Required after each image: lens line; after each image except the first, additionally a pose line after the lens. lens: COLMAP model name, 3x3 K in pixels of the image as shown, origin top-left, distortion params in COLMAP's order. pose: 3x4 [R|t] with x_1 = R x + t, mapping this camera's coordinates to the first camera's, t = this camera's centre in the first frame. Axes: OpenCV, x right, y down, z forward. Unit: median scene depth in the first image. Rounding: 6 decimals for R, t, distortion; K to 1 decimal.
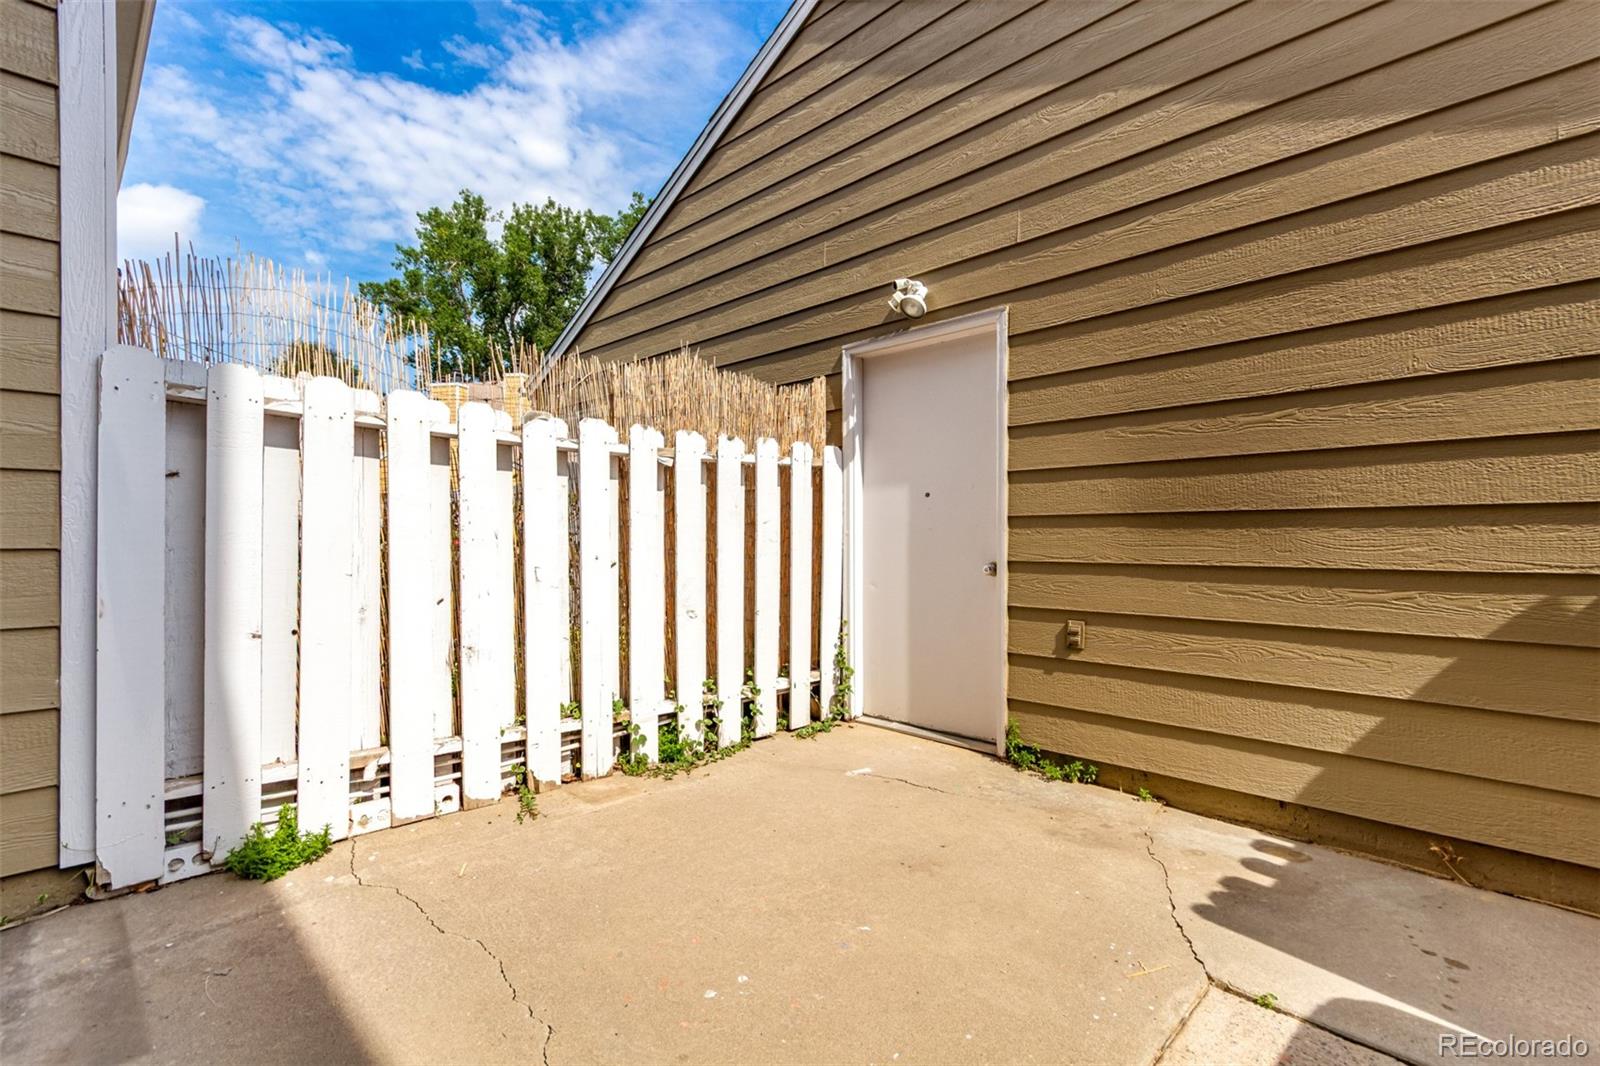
lens RADIAL K [[737.0, 0, 800.7], [0, 737.0, 536.8], [0, 0, 1]] dist [-0.000325, 0.000061]
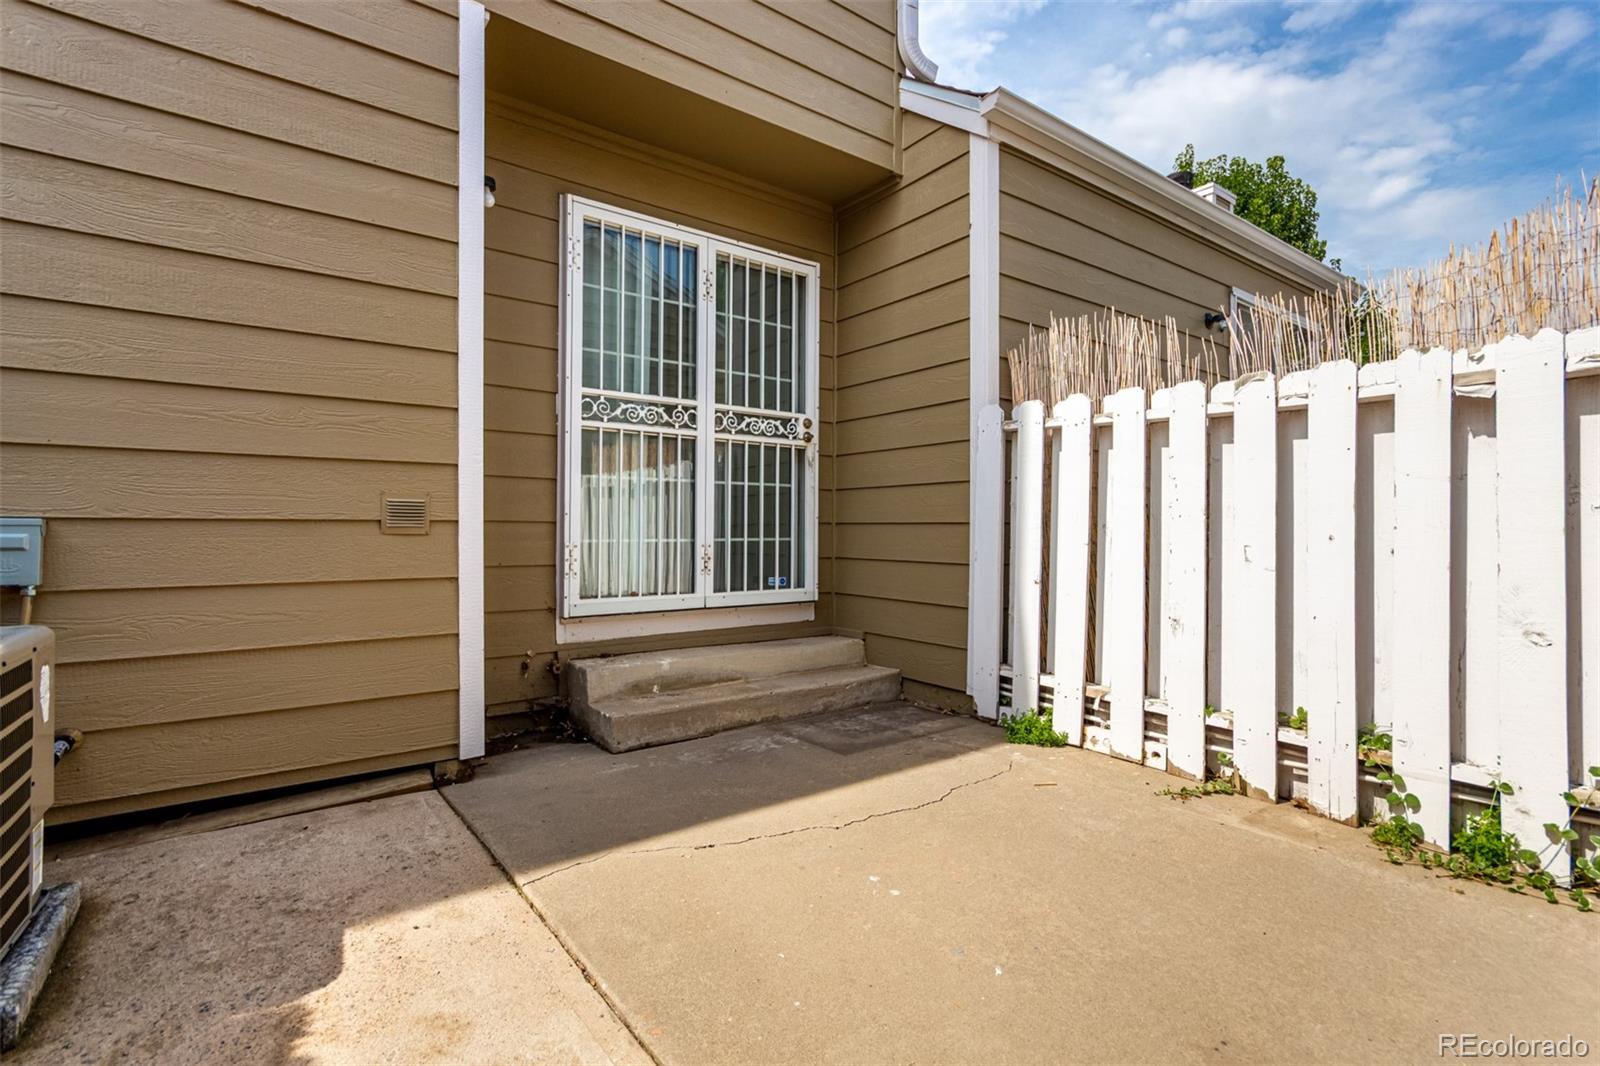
lens RADIAL K [[737.0, 0, 800.5], [0, 737.0, 528.6], [0, 0, 1]] dist [-0.000325, 0.000061]
pose [[-0.156046, -0.001674, -0.987748, 0.675808], [-0.002269, 0.999997, -0.001336, 0.024763], [0.987747, 0.002033, -0.156049, 0.652223]]
